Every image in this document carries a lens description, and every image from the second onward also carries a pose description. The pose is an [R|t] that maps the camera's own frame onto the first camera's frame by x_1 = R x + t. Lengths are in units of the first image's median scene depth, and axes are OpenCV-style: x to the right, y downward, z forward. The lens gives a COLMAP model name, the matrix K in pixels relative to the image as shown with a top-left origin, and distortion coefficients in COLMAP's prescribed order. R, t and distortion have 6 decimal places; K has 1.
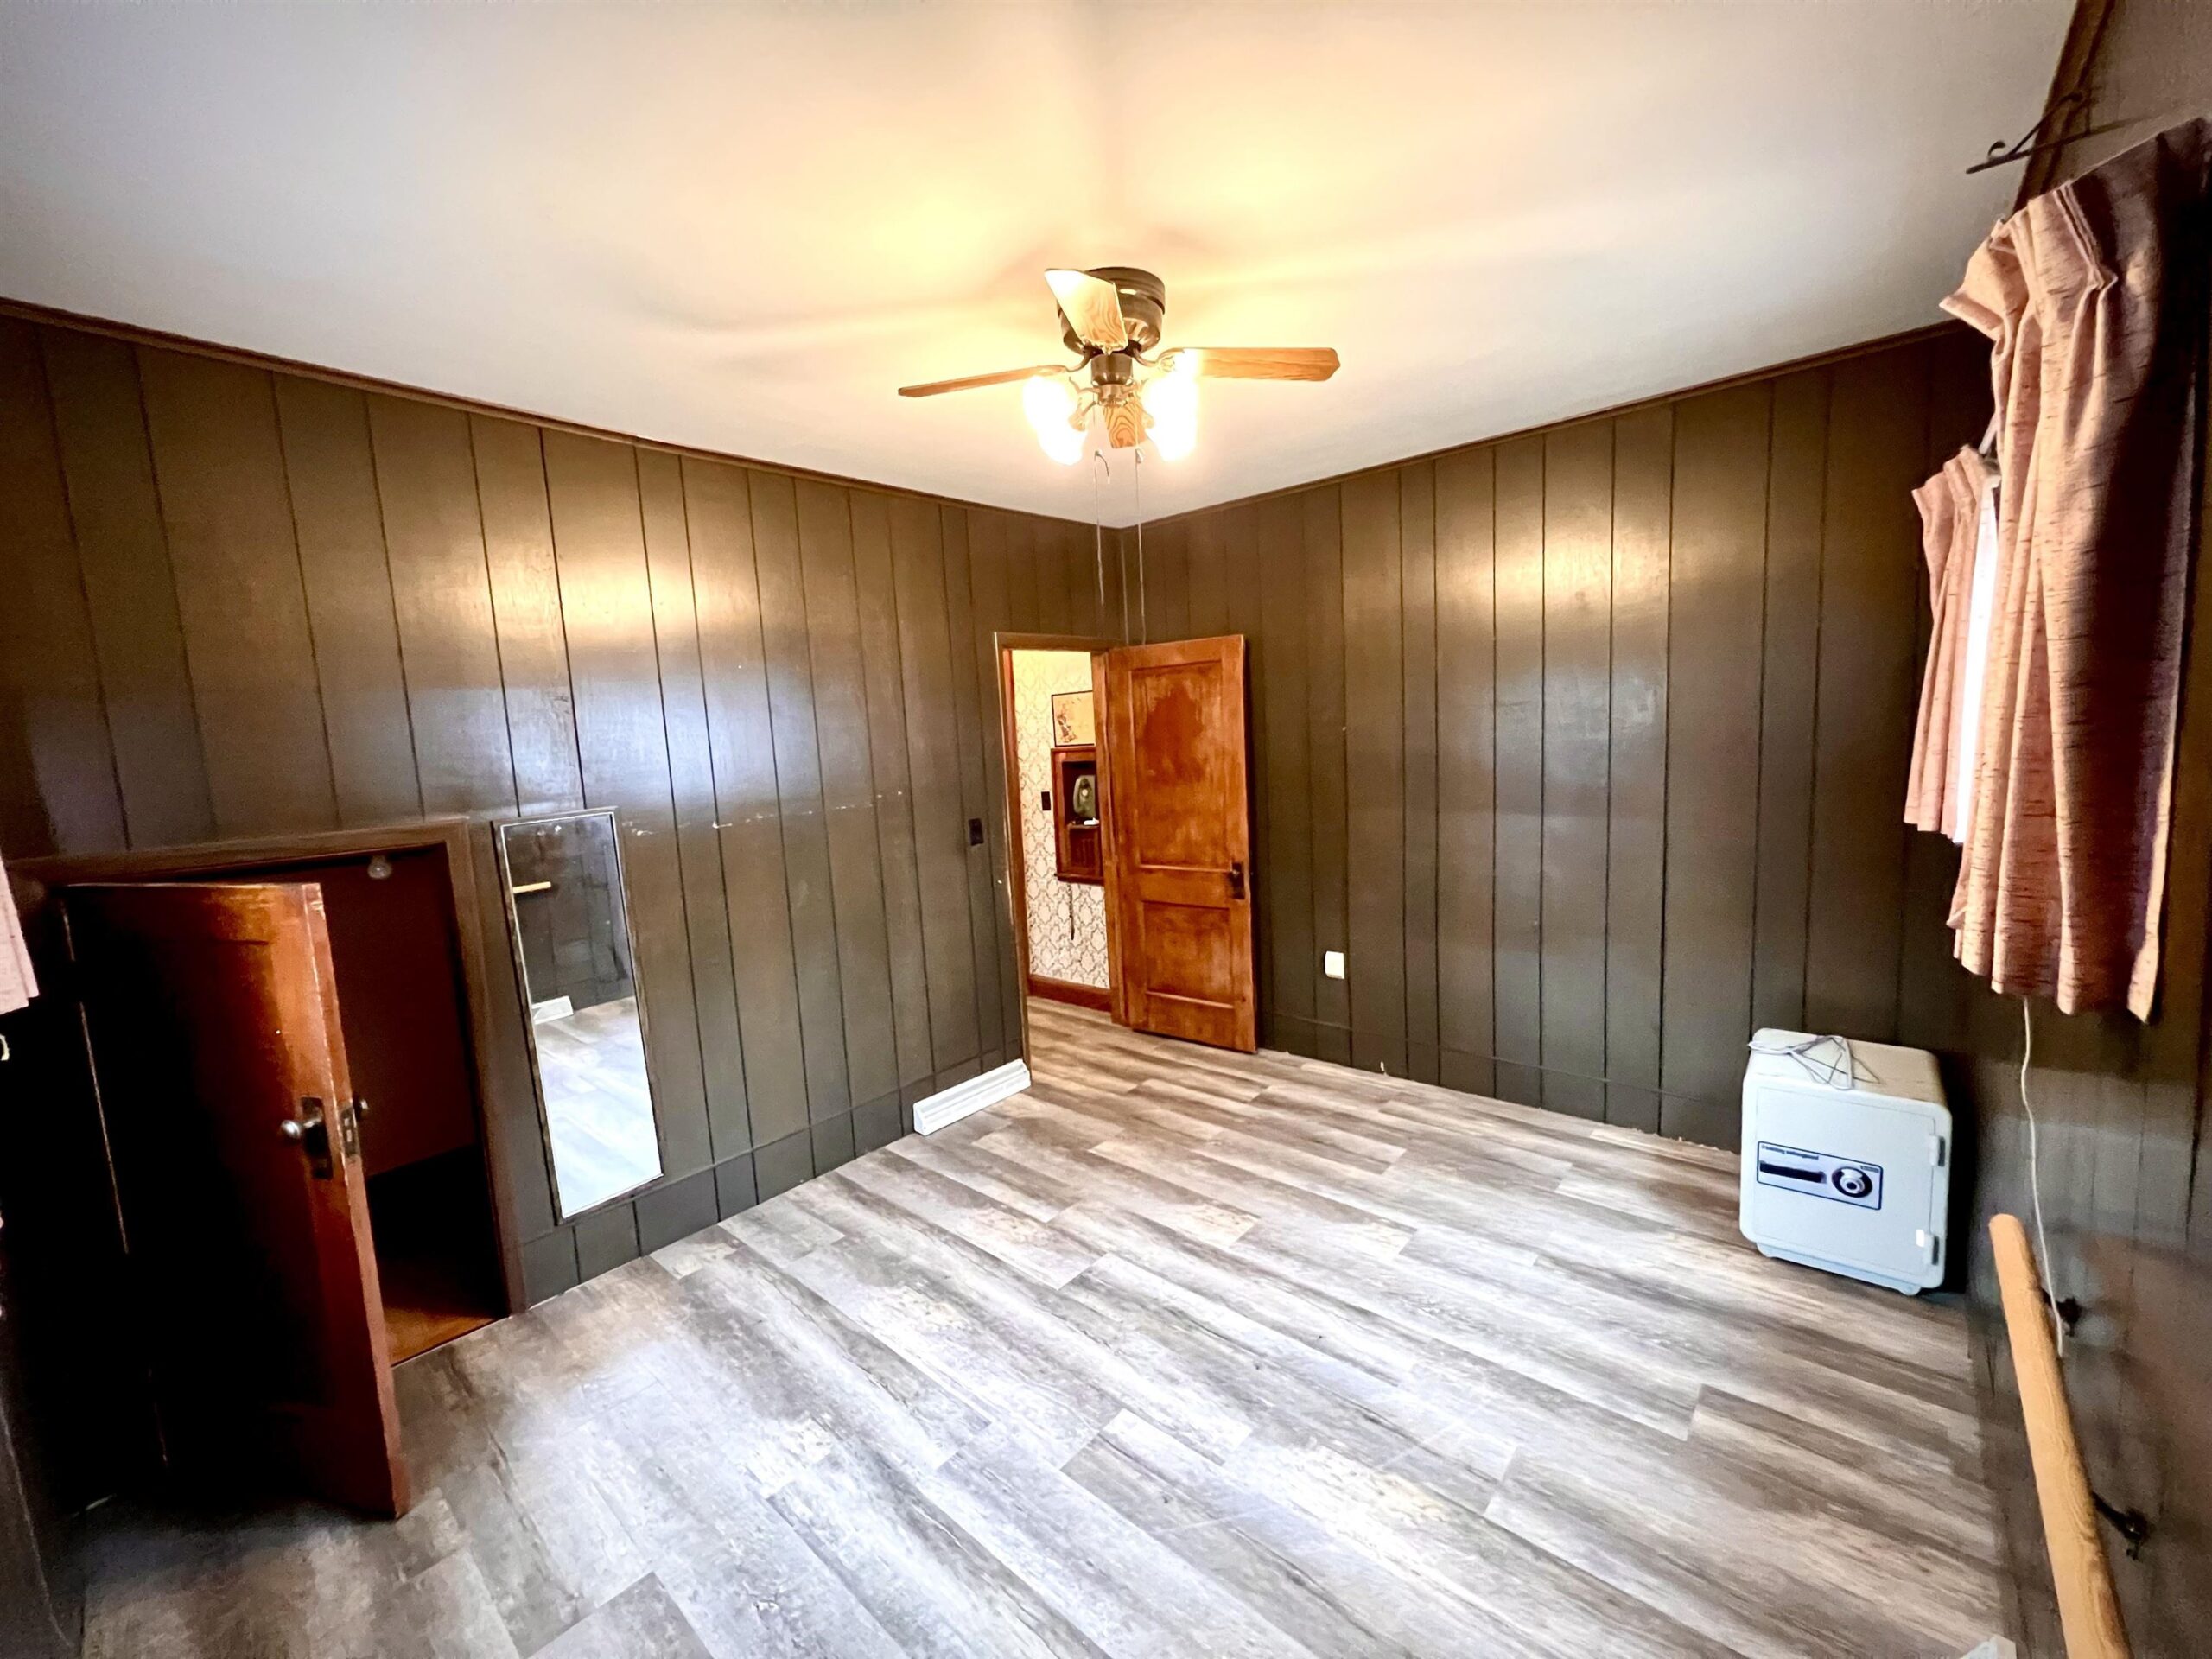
lens RADIAL K [[878.7, 0, 1104.8], [0, 878.7, 831.5], [0, 0, 1]] dist [-0.000447, 0.000596]
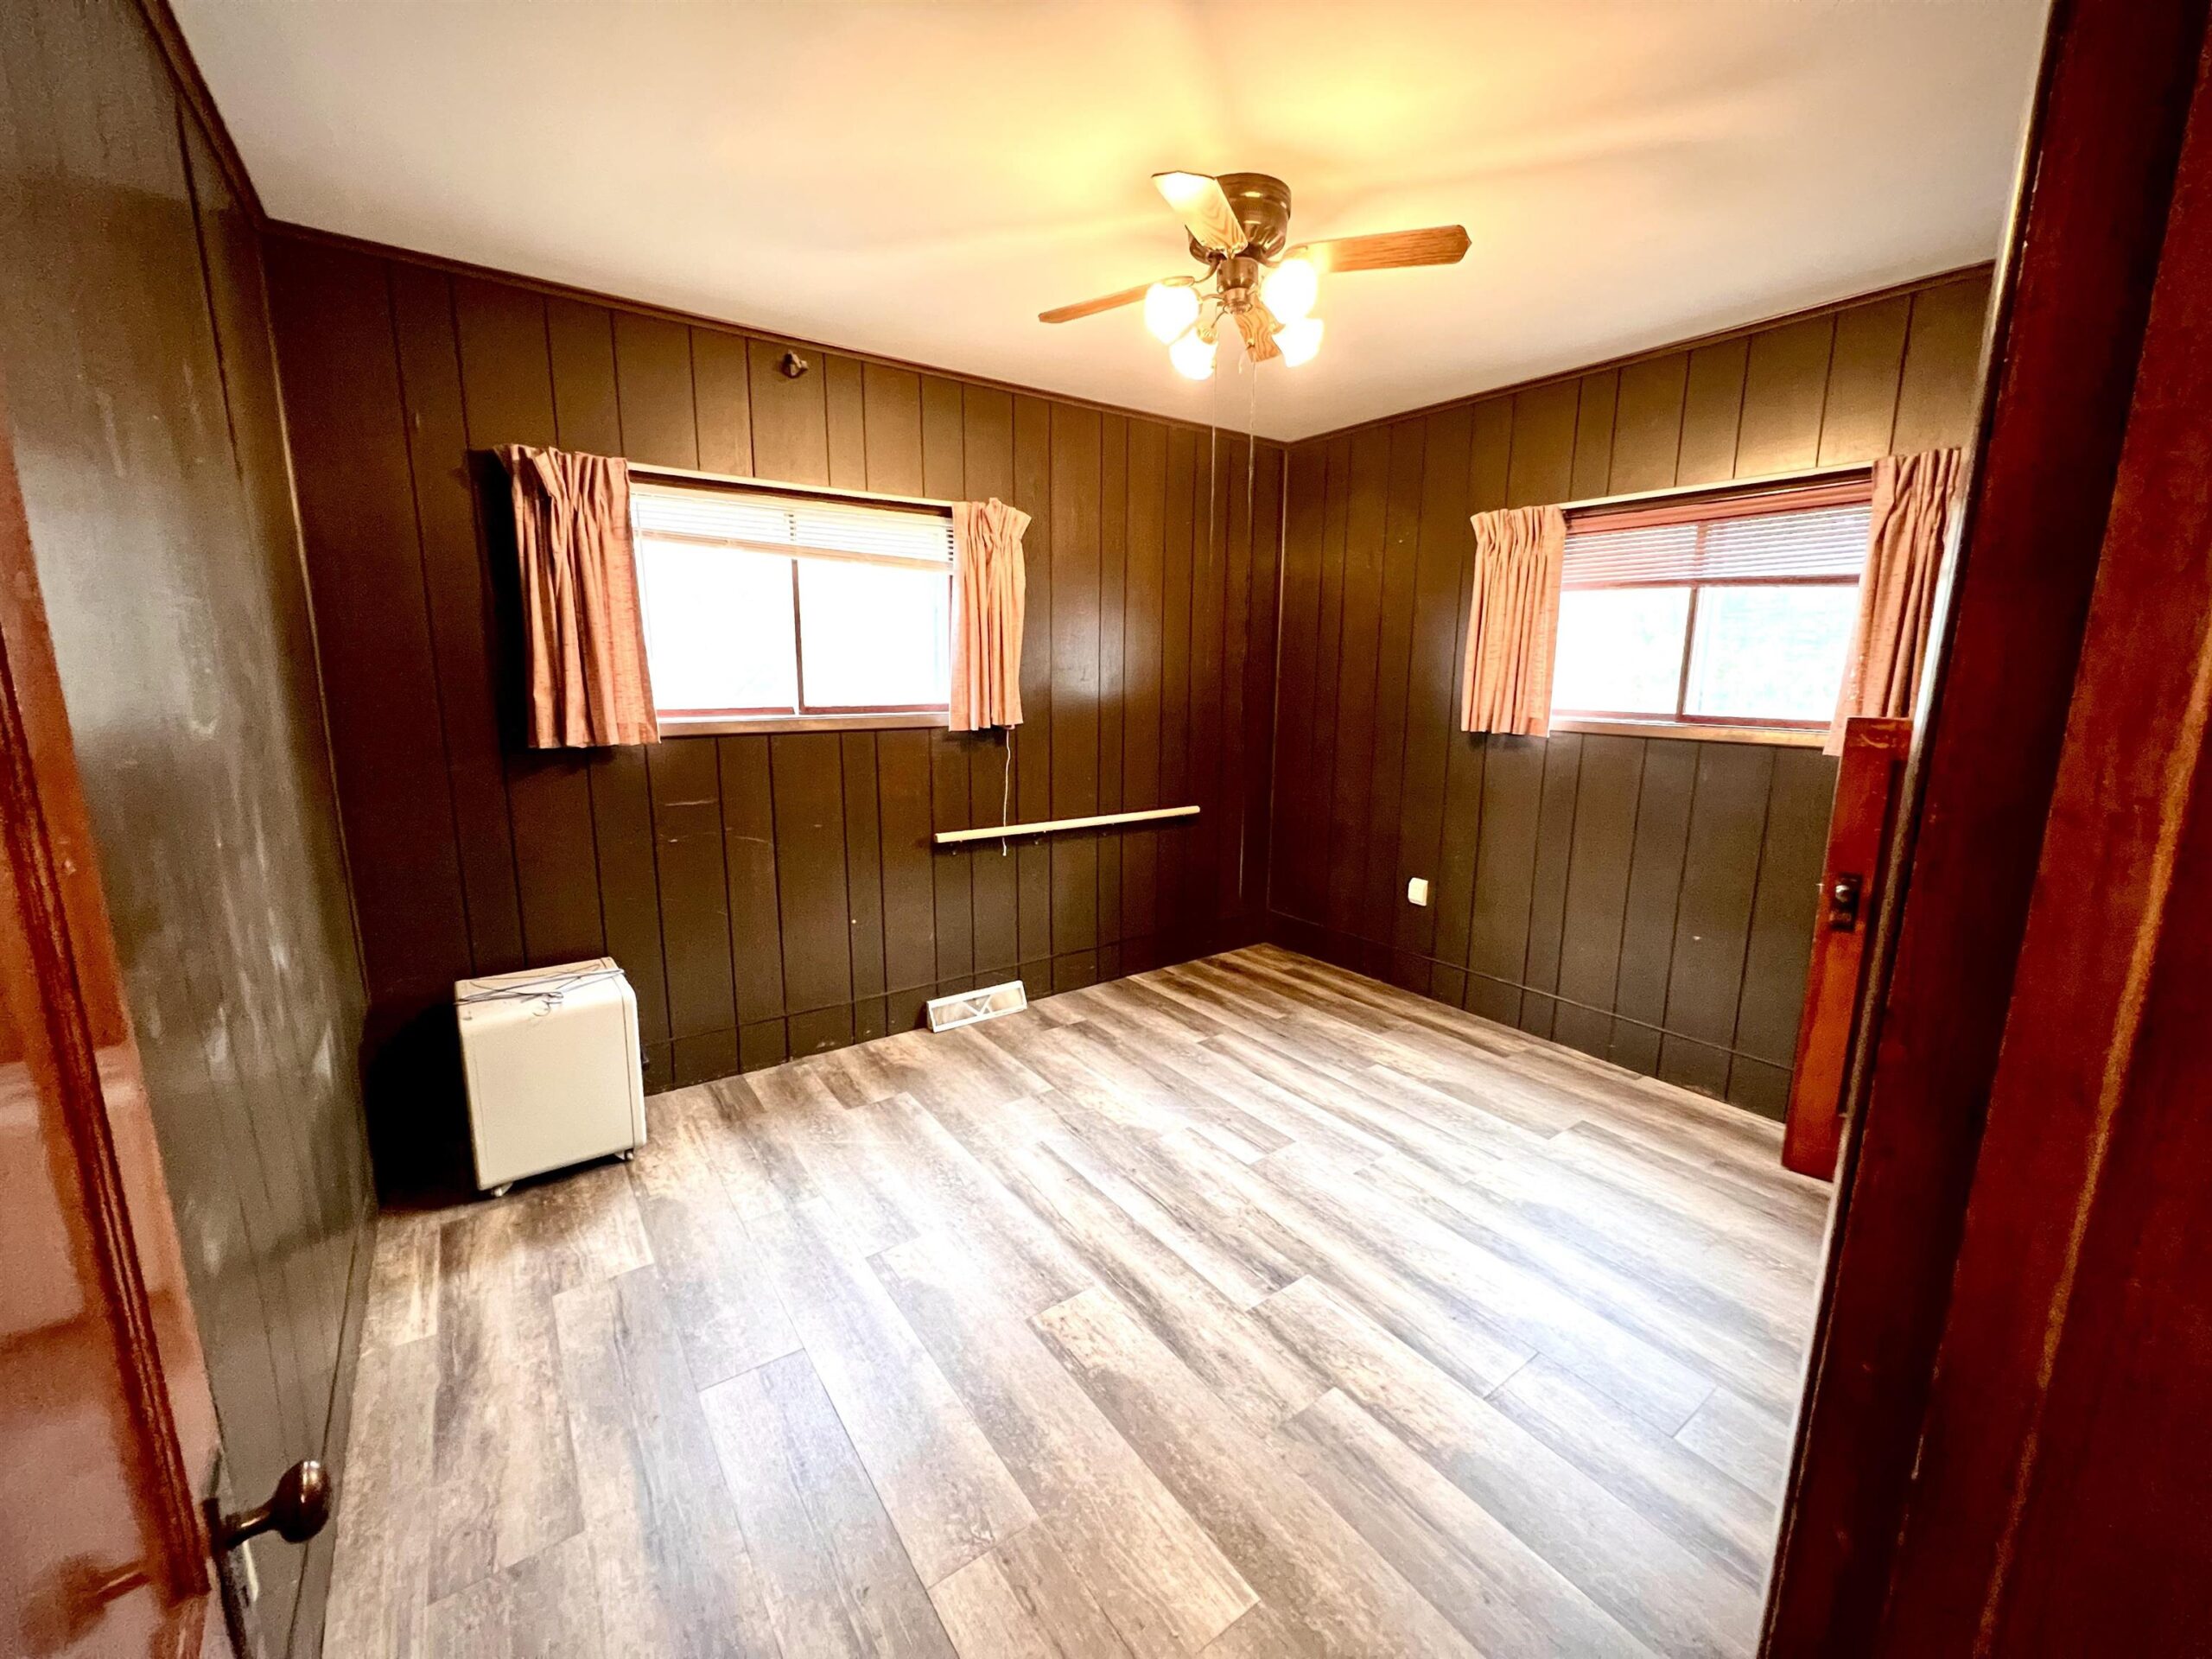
lens RADIAL K [[878.7, 0, 1100.9], [0, 878.7, 821.4], [0, 0, 1]] dist [-0.000447, 0.000596]
pose [[-0.972179, 0.002766, 0.234224, -0.059022], [0.070538, 0.956971, 0.281479, -0.171783], [-0.223367, 0.290169, -0.930542, 1.734129]]
